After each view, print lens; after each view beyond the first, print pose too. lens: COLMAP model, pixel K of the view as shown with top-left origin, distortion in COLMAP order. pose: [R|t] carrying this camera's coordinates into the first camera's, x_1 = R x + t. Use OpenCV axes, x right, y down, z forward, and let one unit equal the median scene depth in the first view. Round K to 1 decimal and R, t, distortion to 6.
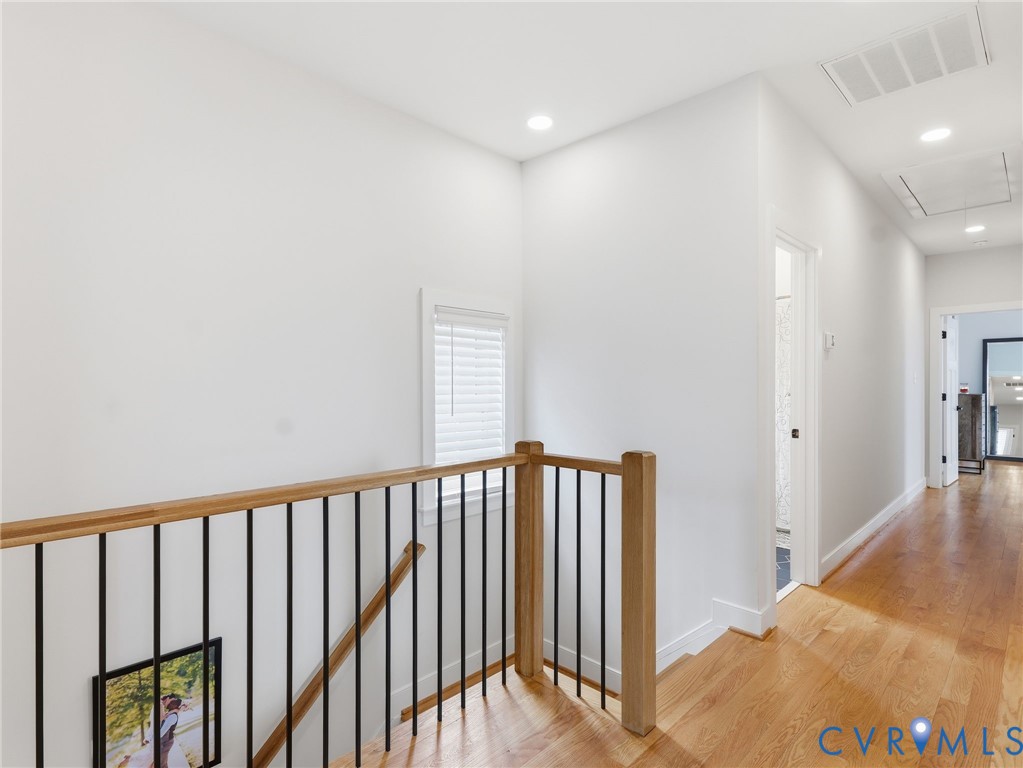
lens RADIAL K [[545.5, 0, 513.8], [0, 545.5, 381.8], [0, 0, 1]] dist [0.005384, 0.004641]
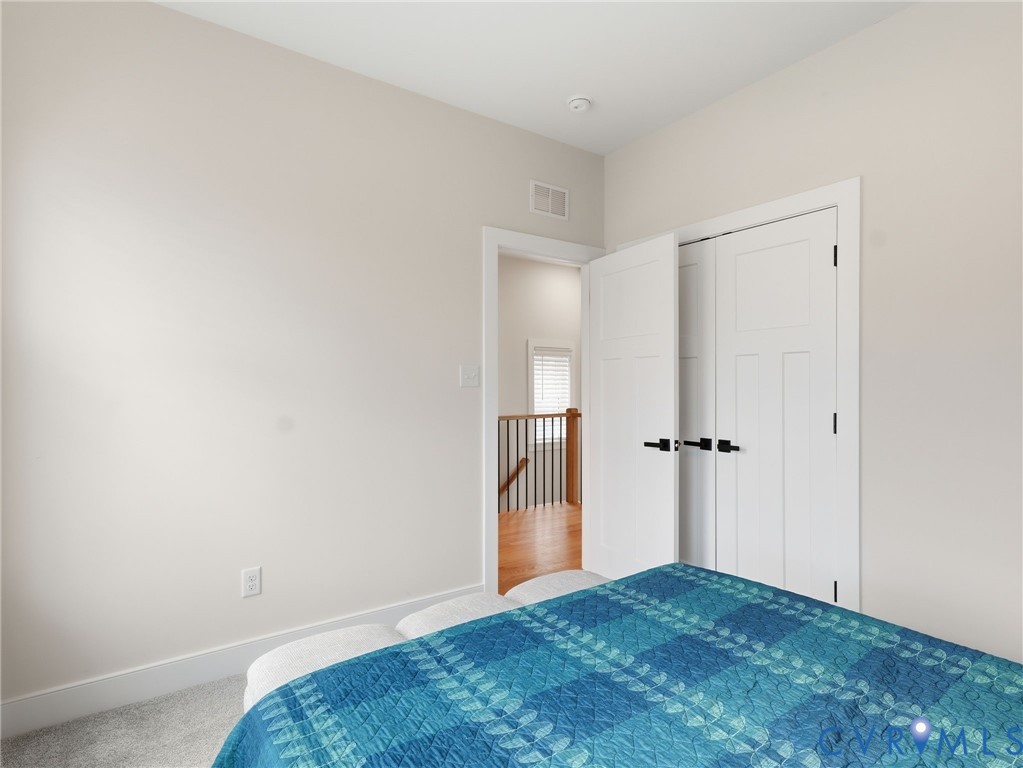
lens RADIAL K [[545.5, 0, 512.5], [0, 545.5, 383.3], [0, 0, 1]] dist [0.005384, 0.004641]
pose [[0.982279, -0.001384, -0.187419, 0.164807], [0.001347, 0.999999, -0.000322, -0.000672], [0.187420, 0.000064, 0.982280, -1.064770]]
